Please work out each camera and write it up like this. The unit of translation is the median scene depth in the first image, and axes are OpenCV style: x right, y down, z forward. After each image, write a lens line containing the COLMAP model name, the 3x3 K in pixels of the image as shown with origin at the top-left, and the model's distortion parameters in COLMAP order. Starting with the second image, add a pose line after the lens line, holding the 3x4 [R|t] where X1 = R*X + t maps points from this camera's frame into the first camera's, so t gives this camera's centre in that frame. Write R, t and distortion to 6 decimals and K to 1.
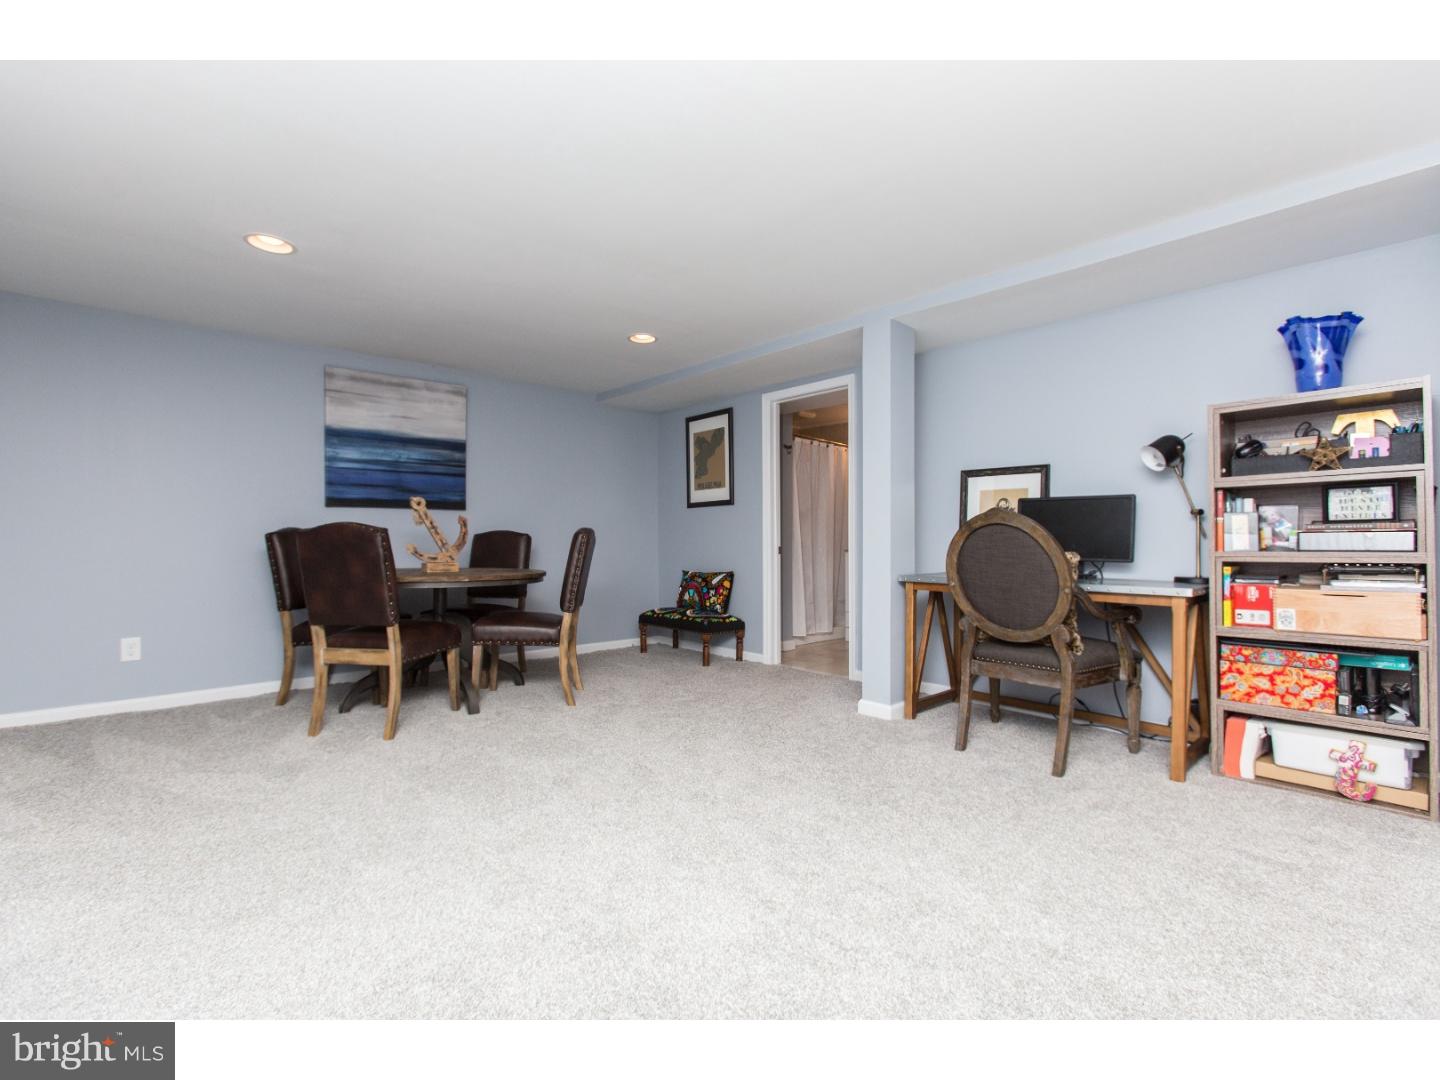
lens RADIAL K [[659.8, 0, 720.0], [0, 659.8, 540.0], [0, 0, 1]] dist [-0.002592, 0.000682]
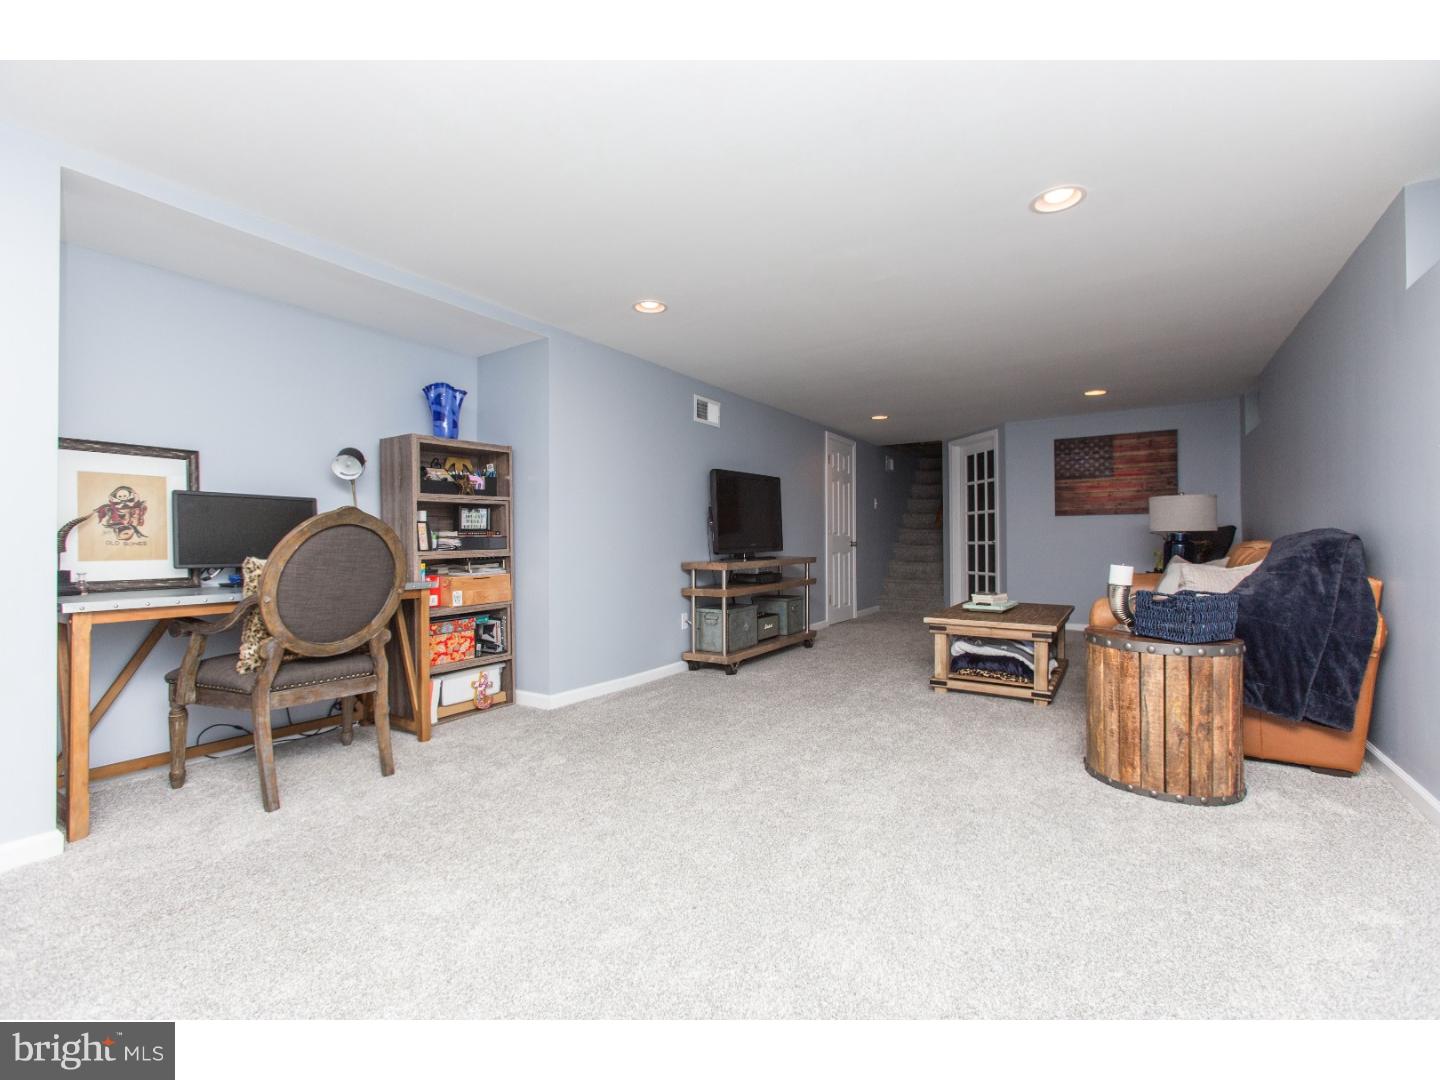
lens RADIAL K [[659.8, 0, 720.0], [0, 659.8, 540.0], [0, 0, 1]] dist [-0.002592, 0.000682]
pose [[-0.279455, 0.005099, 0.960145, -0.644075], [0.005651, 0.999977, -0.003666, 0.003245], [-0.960142, 0.004401, -0.279477, 0.838105]]
